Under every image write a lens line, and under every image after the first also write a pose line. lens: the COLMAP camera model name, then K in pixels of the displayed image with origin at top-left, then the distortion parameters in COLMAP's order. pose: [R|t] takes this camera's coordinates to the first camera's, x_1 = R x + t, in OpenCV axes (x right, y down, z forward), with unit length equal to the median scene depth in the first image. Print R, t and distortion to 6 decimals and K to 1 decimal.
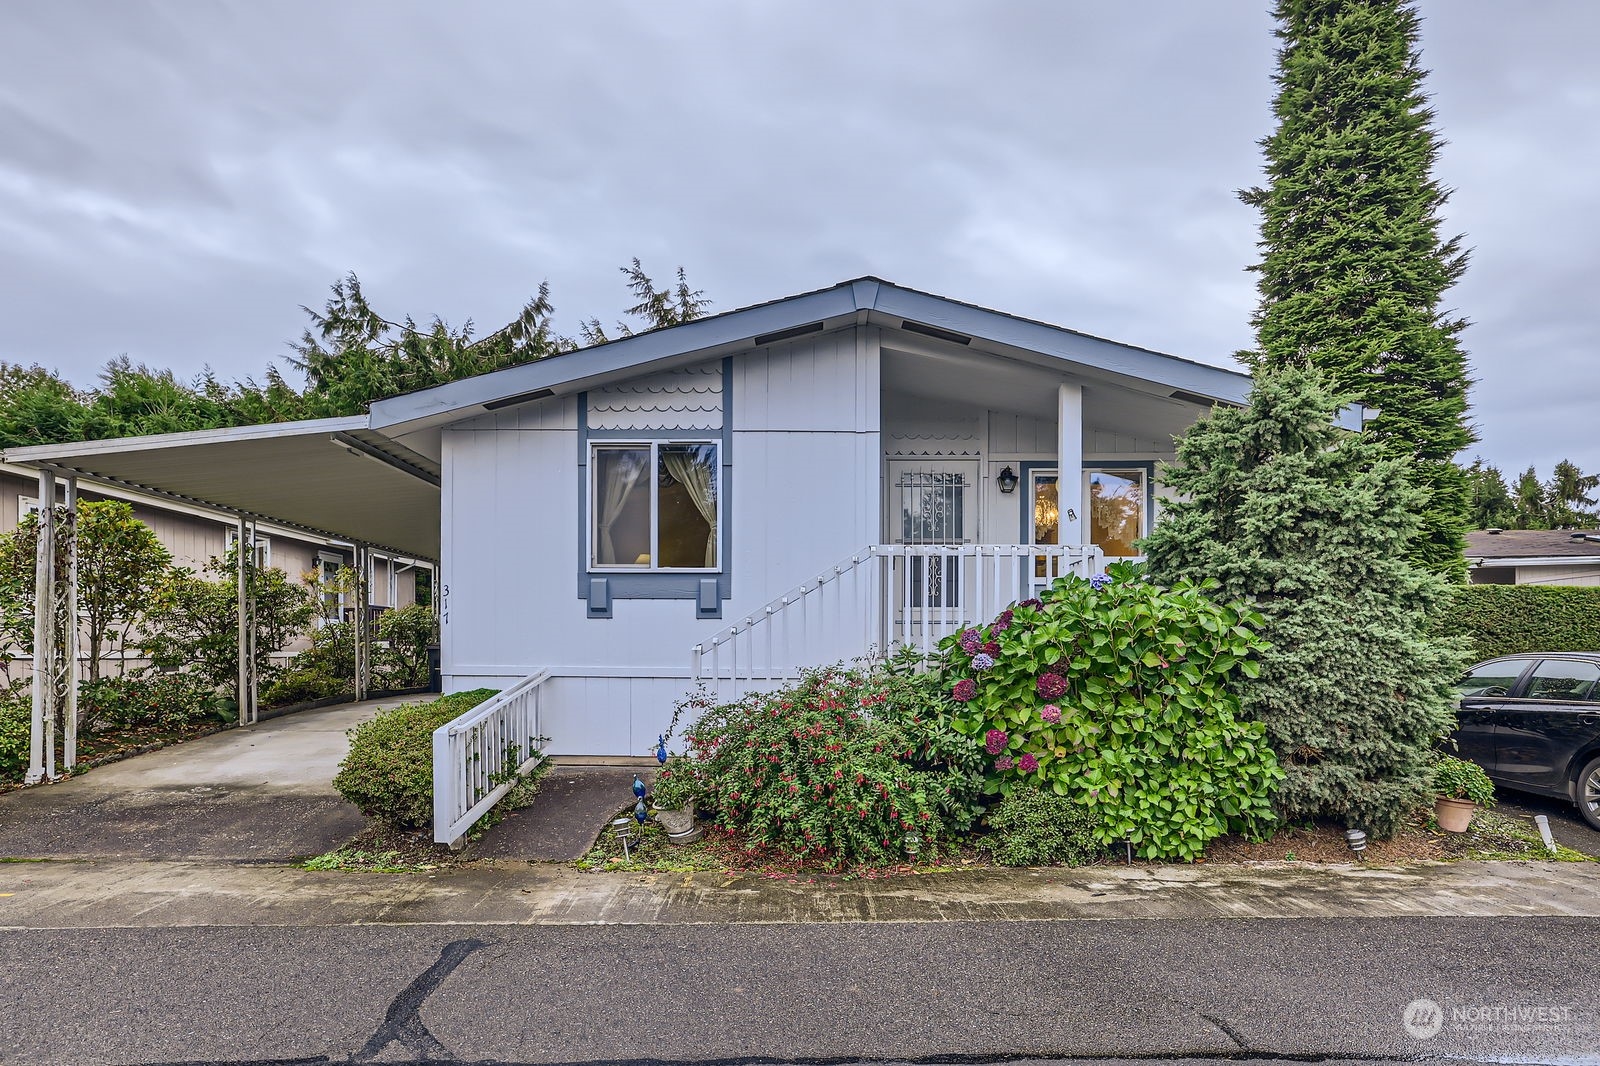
lens RADIAL K [[864.8, 0, 802.7], [0, 864.8, 659.0], [0, 0, 1]] dist [-0.012440, 0.008383]
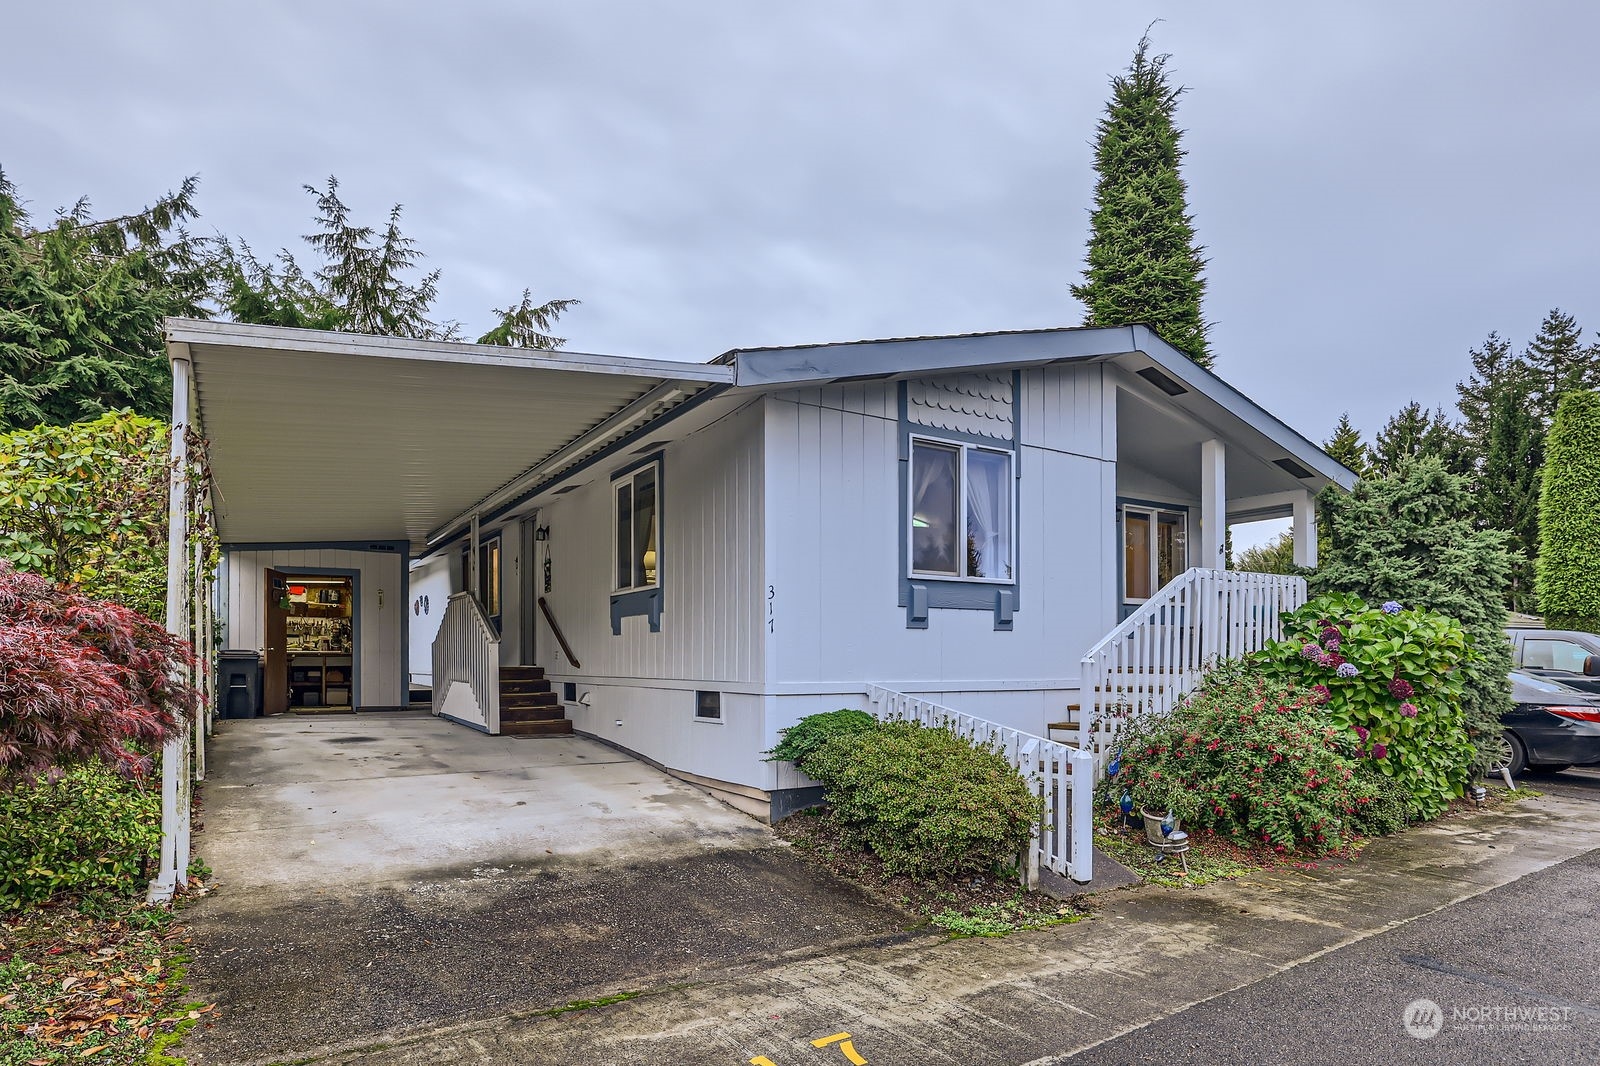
lens RADIAL K [[864.8, 0, 735.8], [0, 864.8, 653.9], [0, 0, 1]] dist [-0.012440, 0.008383]
pose [[0.855958, -0.002836, 0.517037, -0.883758], [0.006740, 0.999961, -0.005672, -0.015389], [-0.517001, 0.008340, 0.855944, 0.310404]]
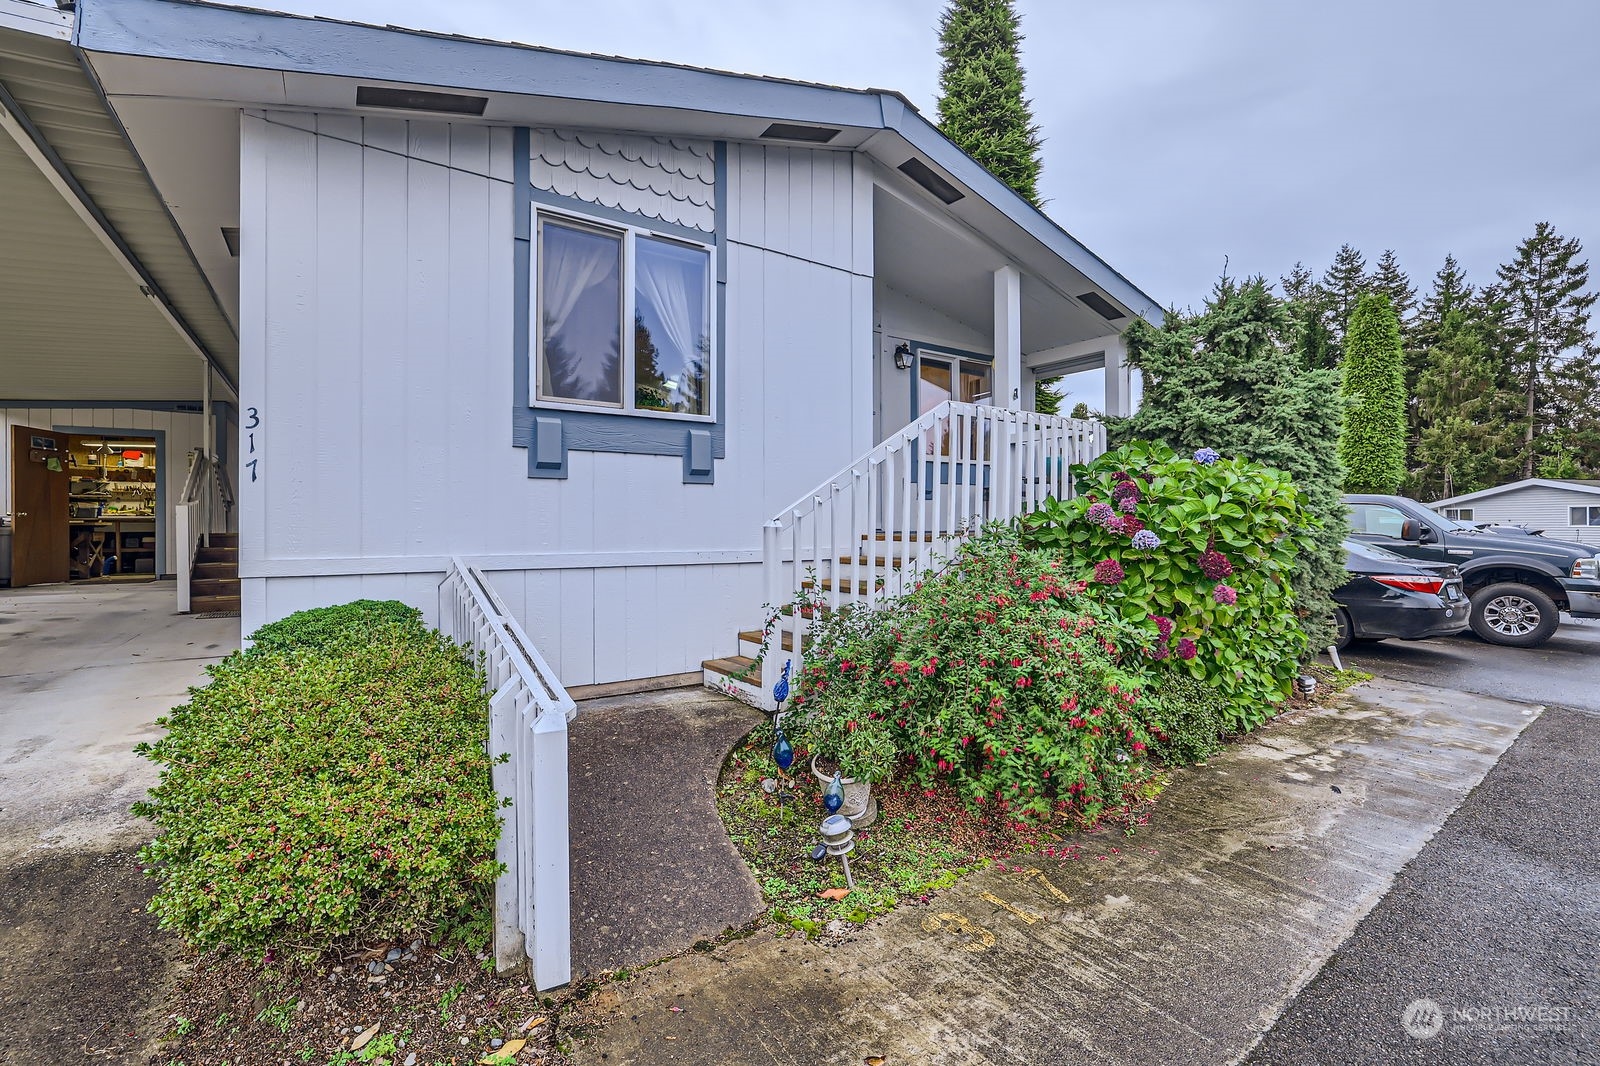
lens RADIAL K [[669.3, 0, 752.9], [0, 669.3, 523.1], [0, 0, 1]] dist [-0.016917, 0.004863]
pose [[0.836396, -0.004261, 0.548110, -0.384112], [0.006815, 0.999973, -0.002626, -0.011591], [-0.548084, 0.005932, 0.836402, 0.495081]]
